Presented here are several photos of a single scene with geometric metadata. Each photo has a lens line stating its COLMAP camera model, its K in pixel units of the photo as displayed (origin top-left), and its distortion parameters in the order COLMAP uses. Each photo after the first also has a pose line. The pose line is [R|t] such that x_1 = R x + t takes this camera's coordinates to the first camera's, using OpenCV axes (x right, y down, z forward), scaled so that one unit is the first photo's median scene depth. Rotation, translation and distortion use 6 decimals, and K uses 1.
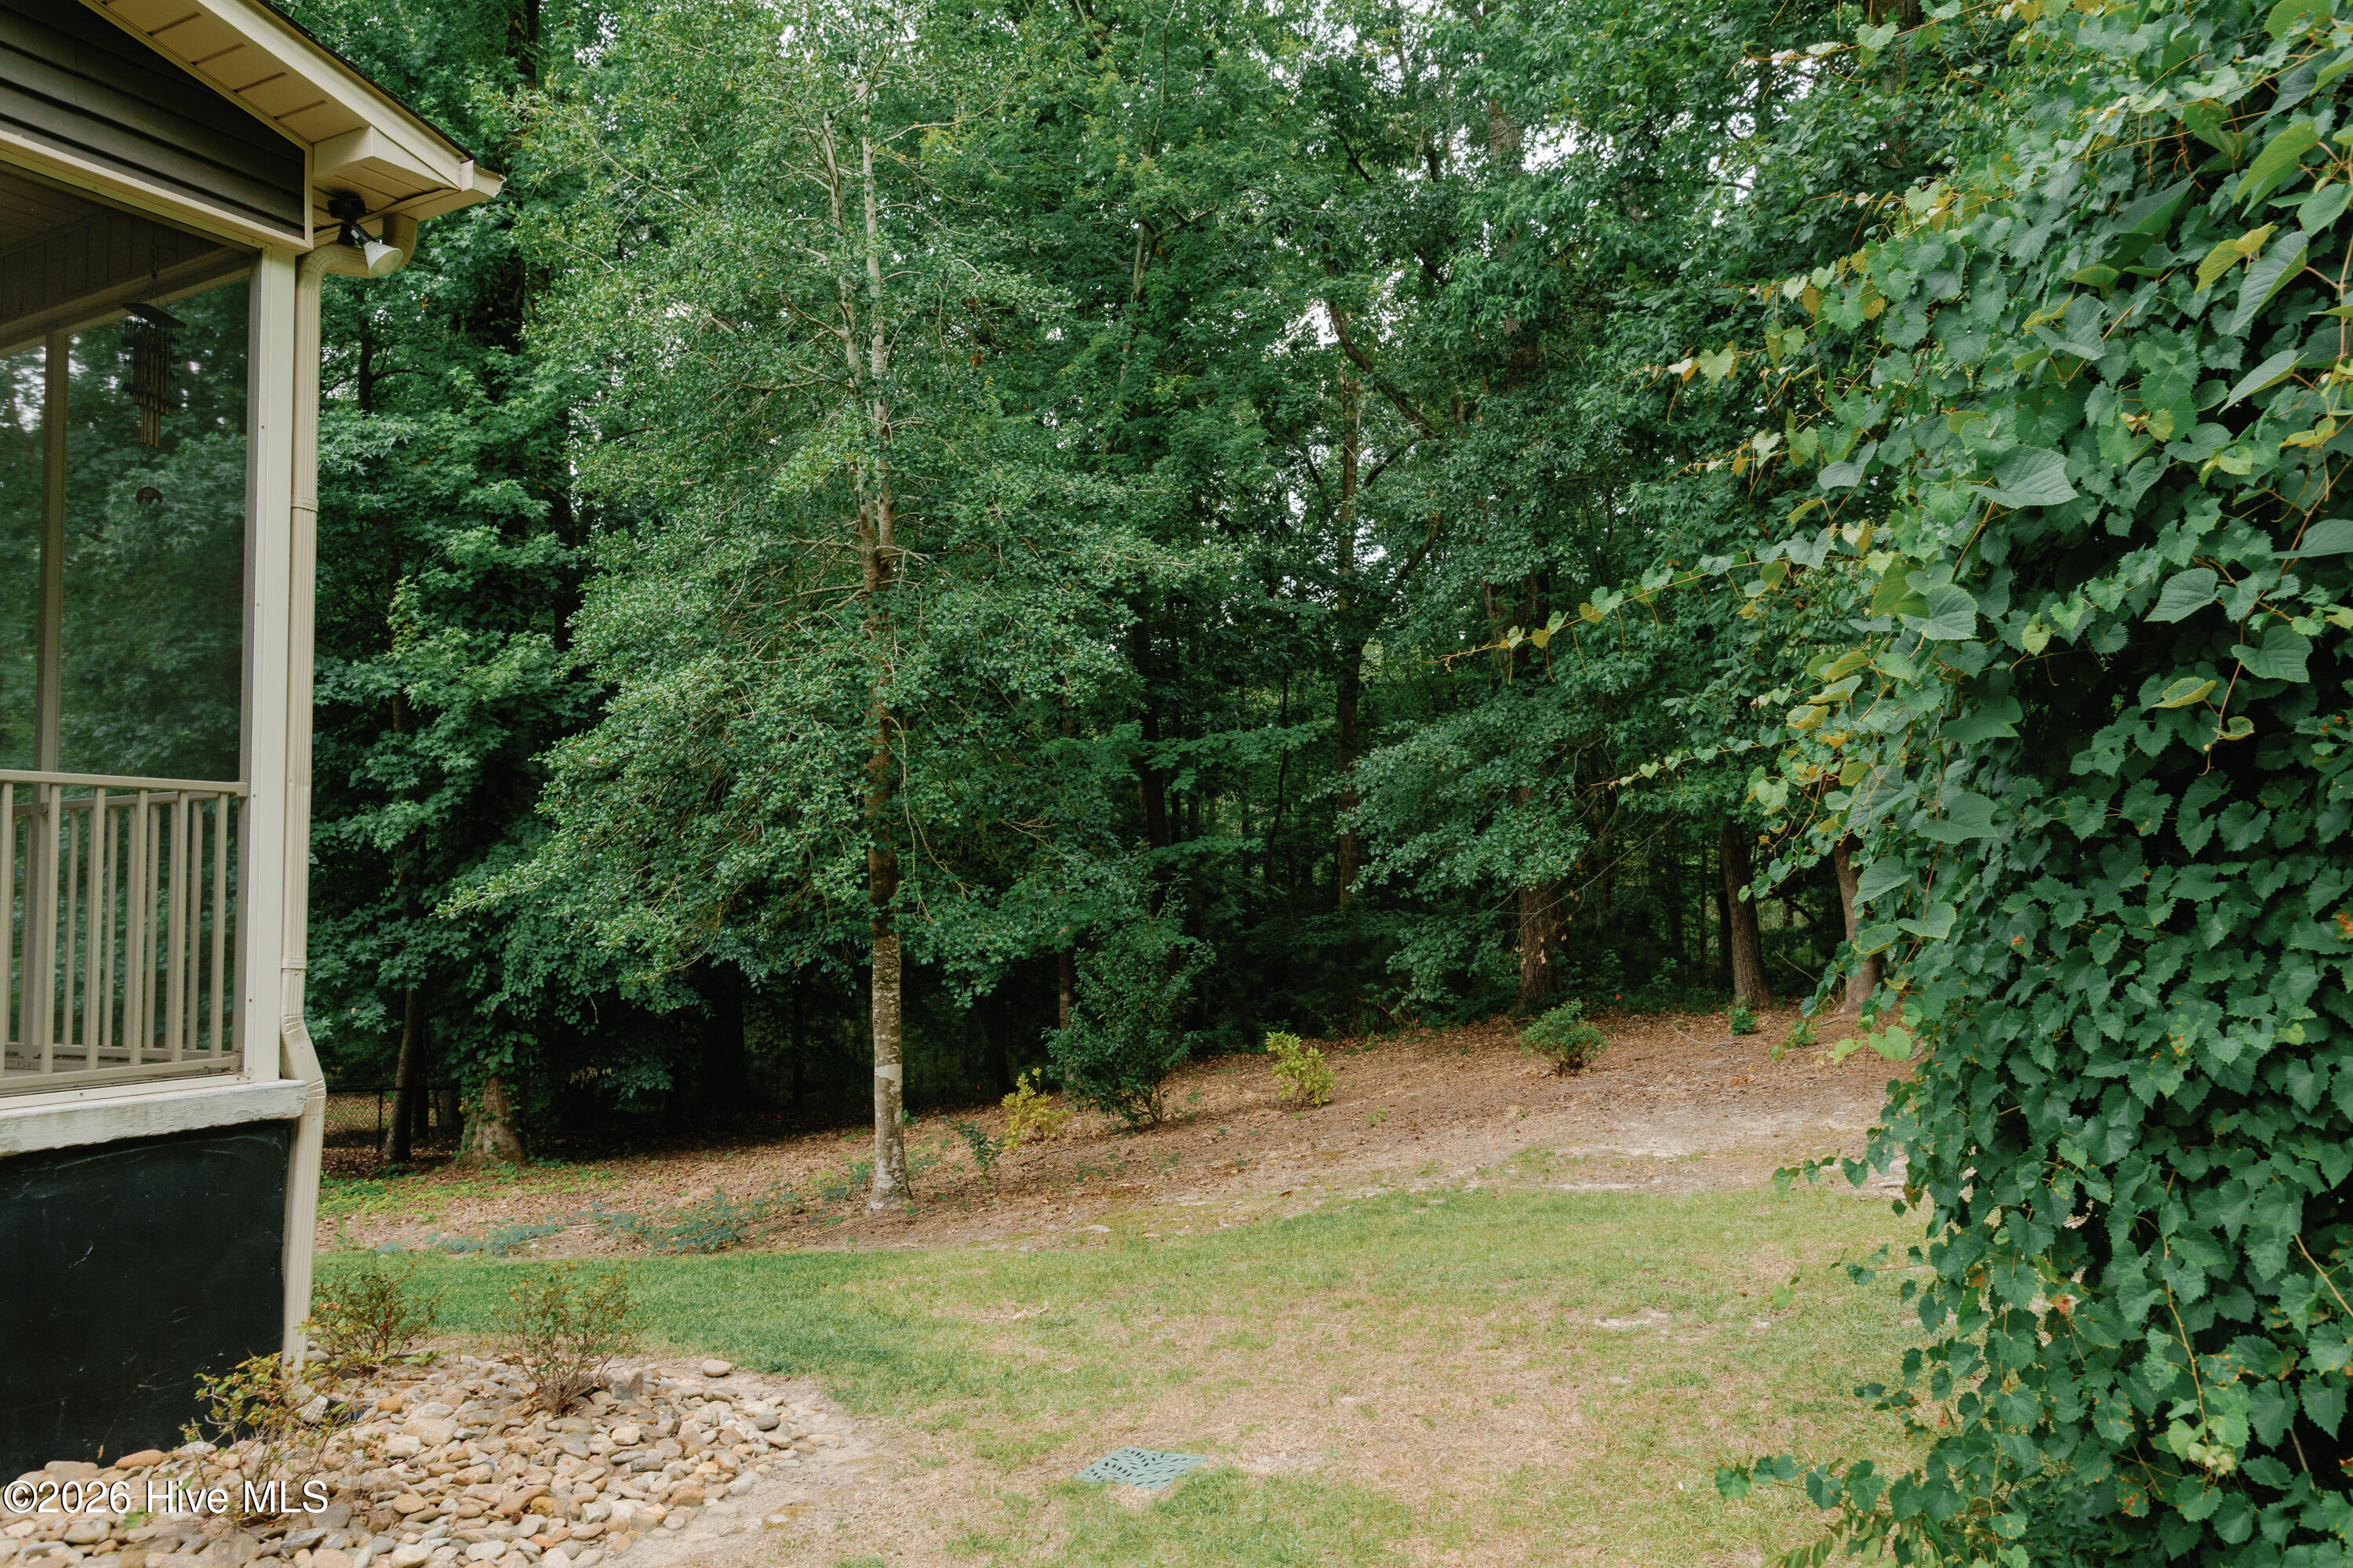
lens RADIAL K [[1658.3, 0, 1176.6], [0, 1658.3, 784.9], [0, 0, 1]] dist [0.000800, -0.001295]
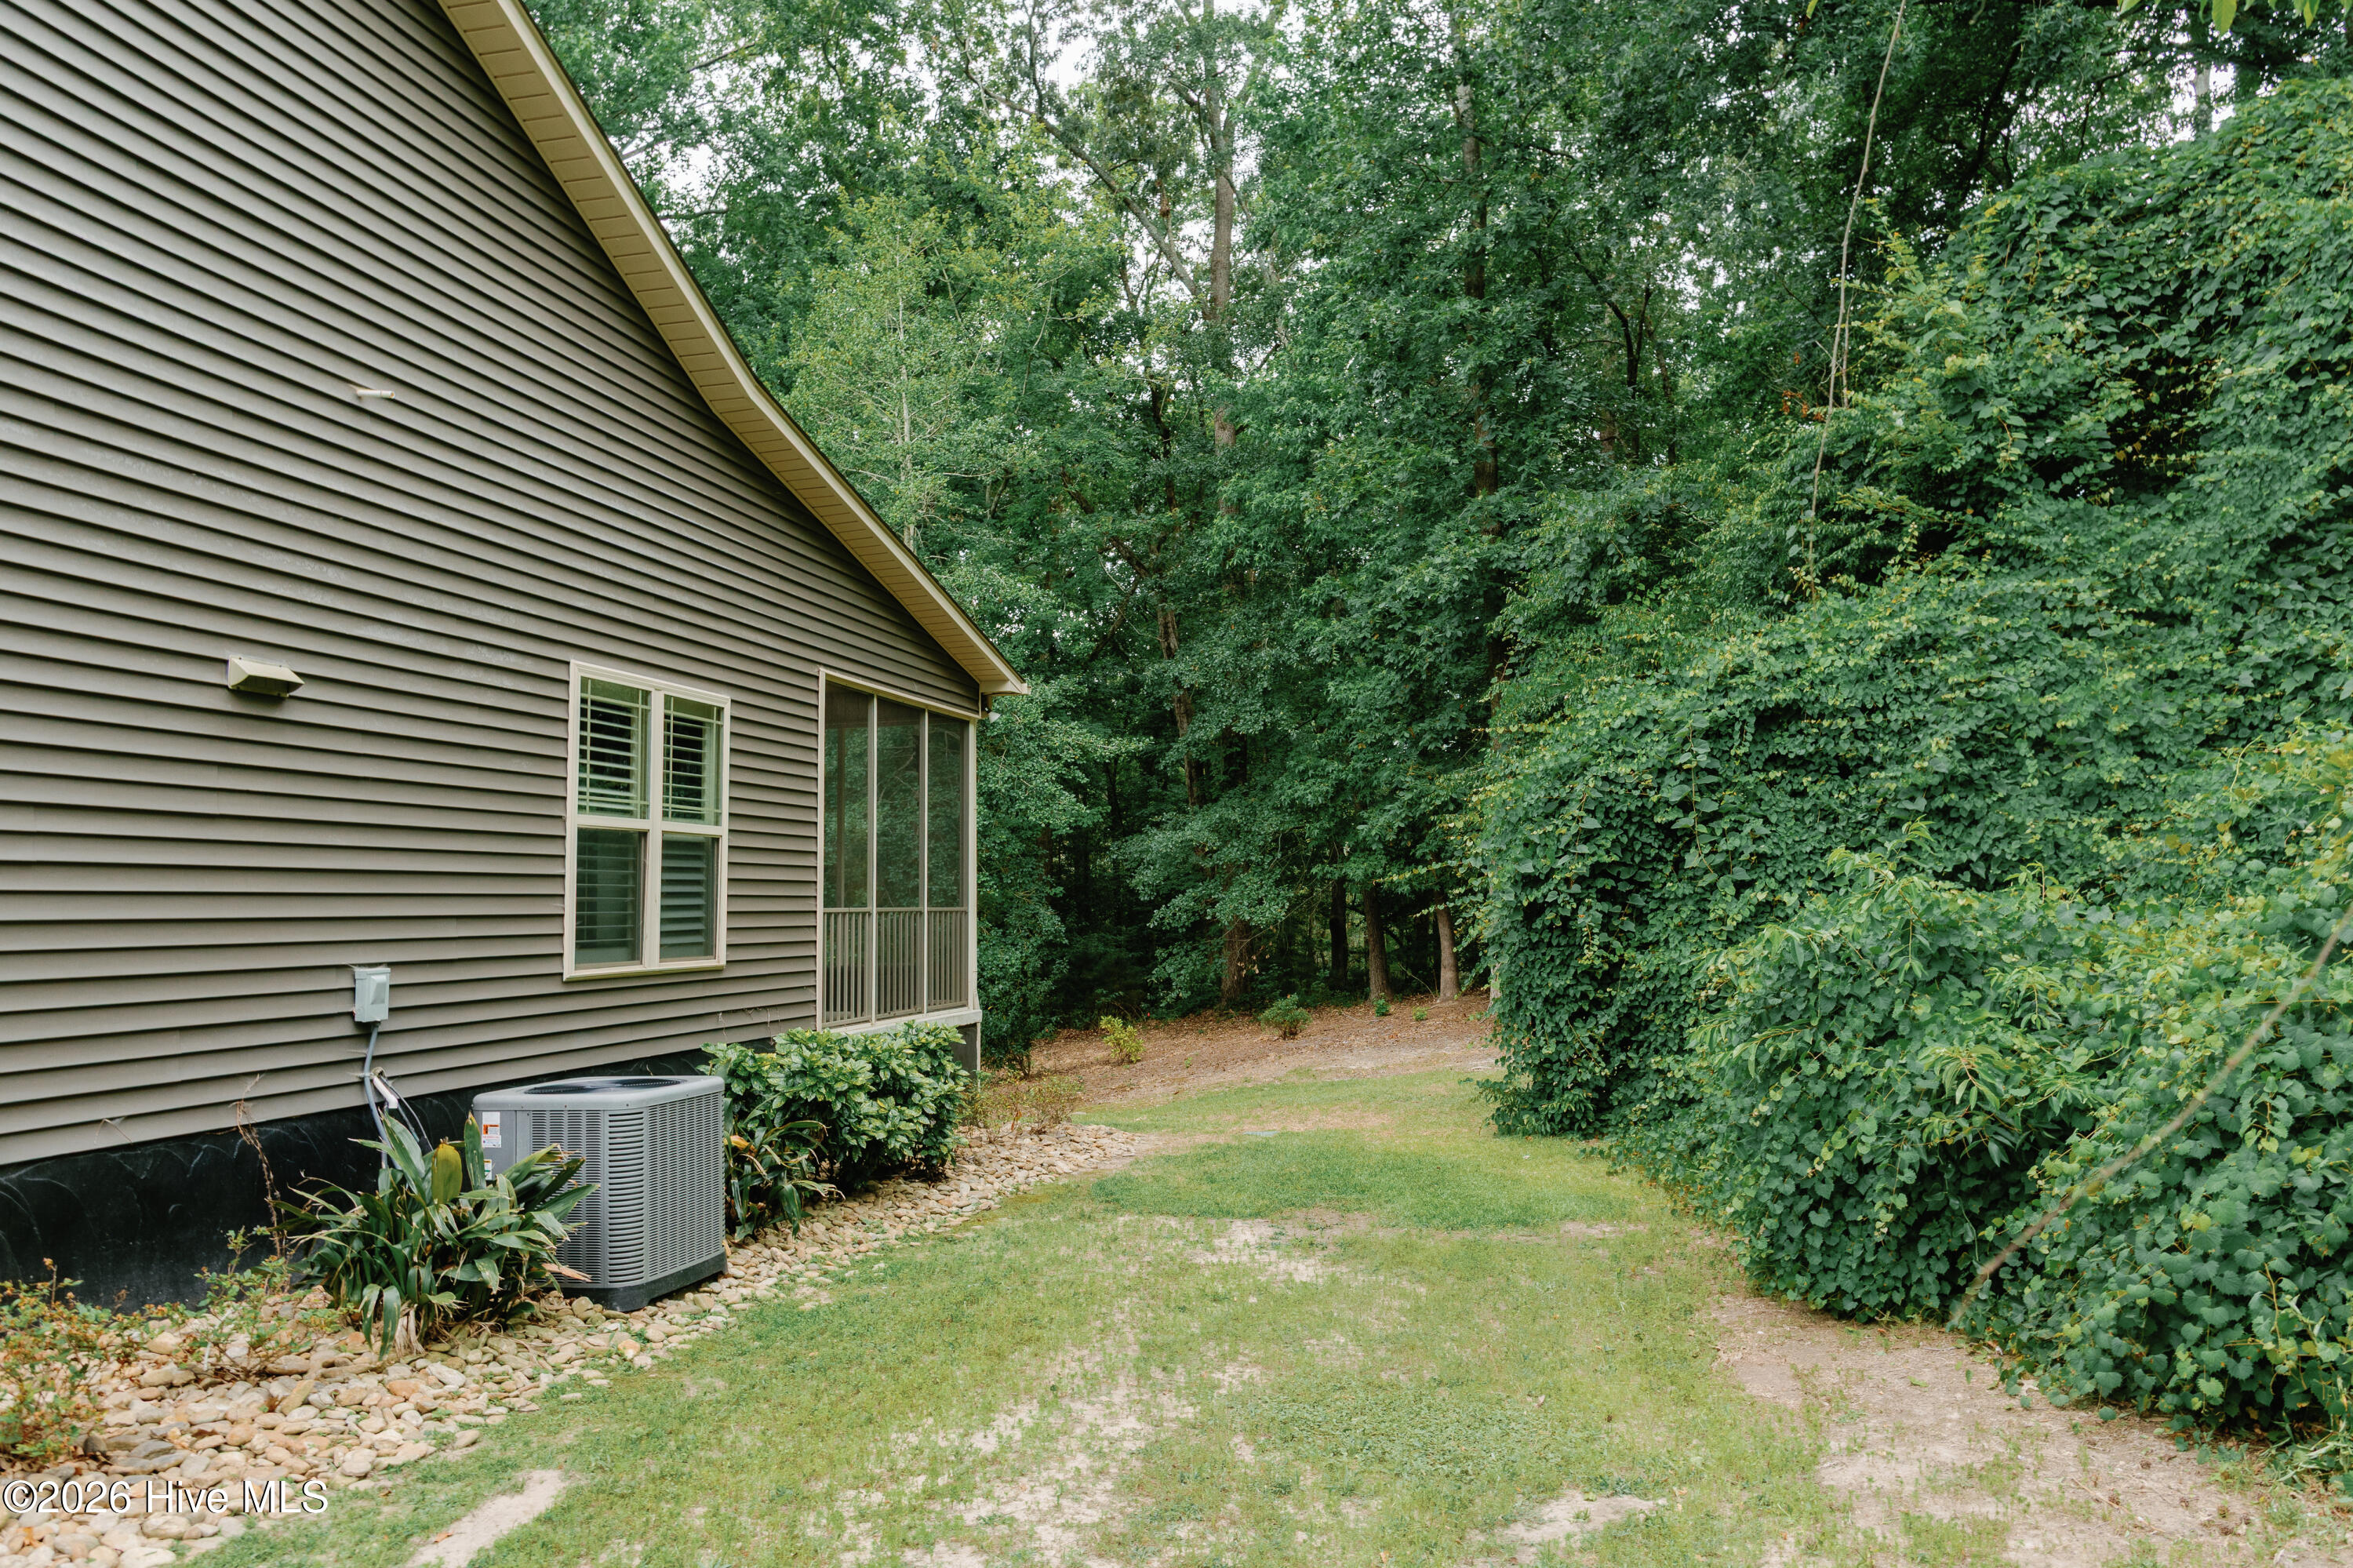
lens RADIAL K [[1658.3, 0, 1175.6], [0, 1658.3, 785.4], [0, 0, 1]] dist [0.000800, -0.001295]
pose [[0.969946, 0.027049, 0.241812, -0.289271], [-0.025152, 0.999624, -0.010932, -0.060855], [-0.242017, 0.004522, 0.970262, -0.604470]]
